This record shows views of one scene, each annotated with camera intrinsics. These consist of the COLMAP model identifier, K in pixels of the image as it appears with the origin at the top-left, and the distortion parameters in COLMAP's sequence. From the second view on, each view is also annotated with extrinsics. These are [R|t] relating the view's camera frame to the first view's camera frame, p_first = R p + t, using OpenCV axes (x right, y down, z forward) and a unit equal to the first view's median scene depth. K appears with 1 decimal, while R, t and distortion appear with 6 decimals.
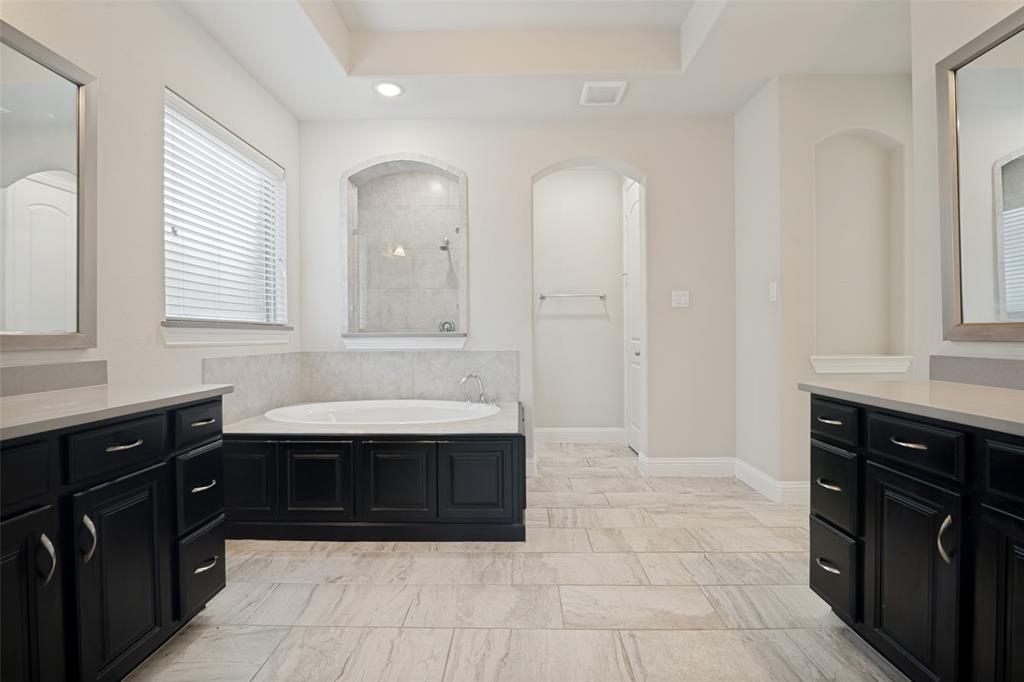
lens RADIAL K [[470.7, 0, 513.6], [0, 470.7, 338.4], [0, 0, 1]] dist [-0.019275, -0.000542]
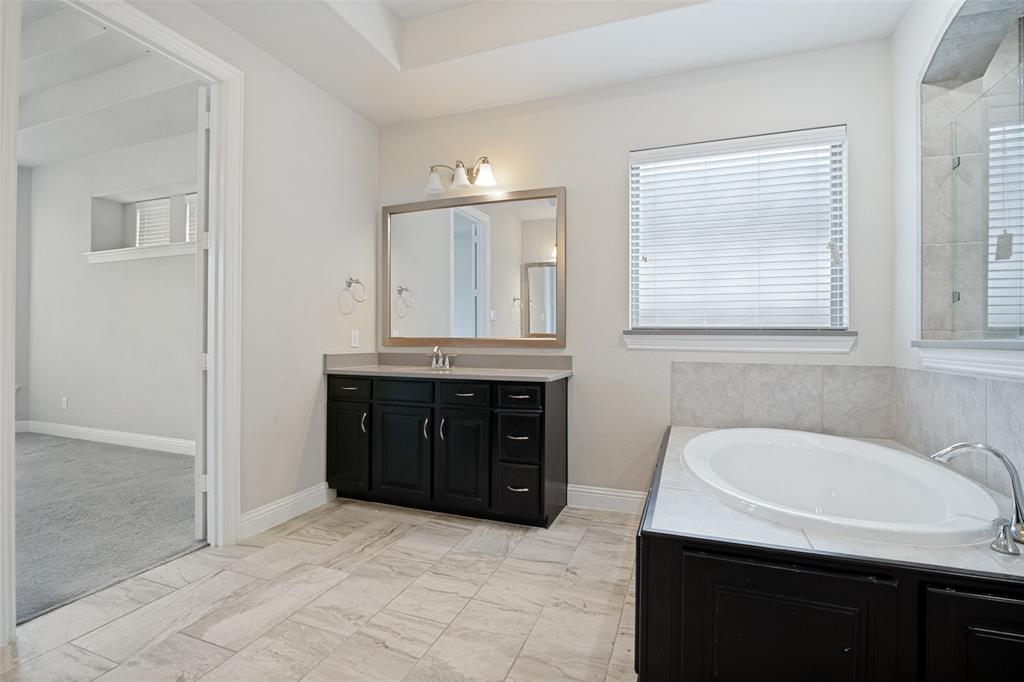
lens RADIAL K [[470.7, 0, 513.6], [0, 470.7, 338.4], [0, 0, 1]] dist [-0.019275, -0.000542]
pose [[-0.335699, -0.001978, -0.941967, 0.637486], [-0.012810, 0.999915, 0.002465, -0.013318], [0.941882, 0.012894, -0.335696, 1.175023]]
